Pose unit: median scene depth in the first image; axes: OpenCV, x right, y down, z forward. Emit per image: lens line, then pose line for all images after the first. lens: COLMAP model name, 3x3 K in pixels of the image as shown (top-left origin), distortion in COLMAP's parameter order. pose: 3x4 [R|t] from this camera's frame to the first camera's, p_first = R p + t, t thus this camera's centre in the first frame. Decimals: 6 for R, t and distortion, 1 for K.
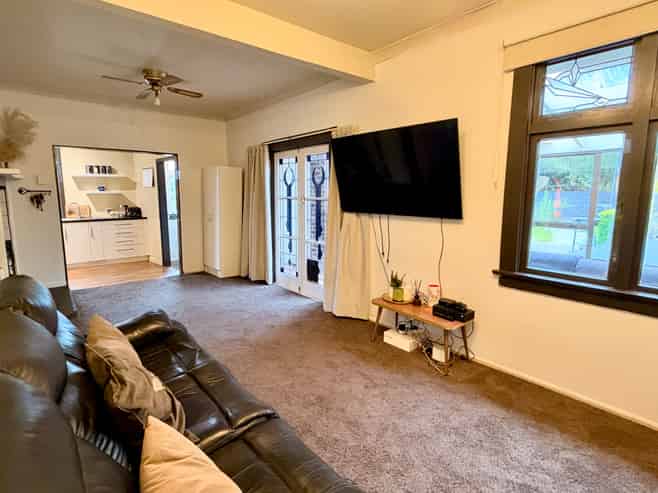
lens RADIAL K [[328.5, 0, 328.8], [0, 328.5, 244.8], [0, 0, 1]] dist [-0.001545, -0.000696]
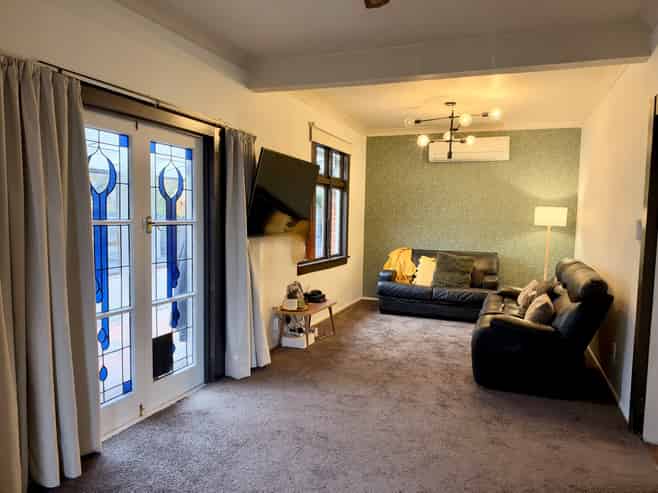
lens RADIAL K [[469.0, 0, 326.0], [0, 469.0, 244.7], [0, 0, 1]] dist [0.025591, -0.027796]
pose [[-0.458655, -0.075640, 0.885389, -0.871848], [0.105565, 0.984677, 0.138807, -0.185203], [-0.882322, 0.157131, -0.443642, 1.116849]]
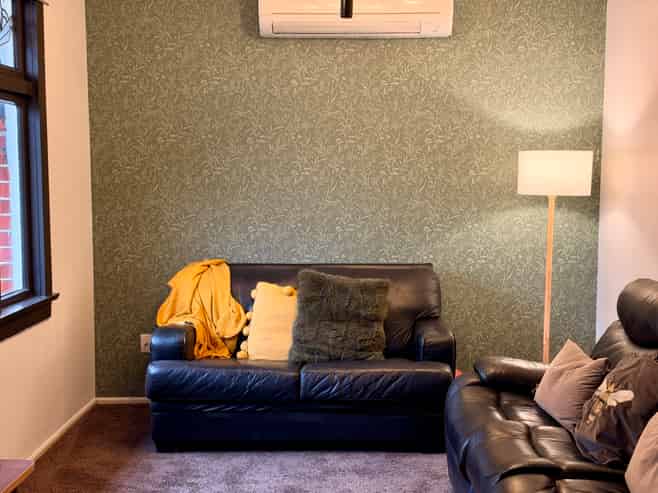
lens RADIAL K [[947.6, 0, 330.1], [0, 947.6, 244.6], [0, 0, 1]] dist [0.296068, 0.000000]
pose [[-0.739498, -0.066107, 0.669905, -0.497625], [0.087198, 0.977375, 0.192705, -0.169719], [-0.667487, 0.200919, -0.717002, 0.939195]]
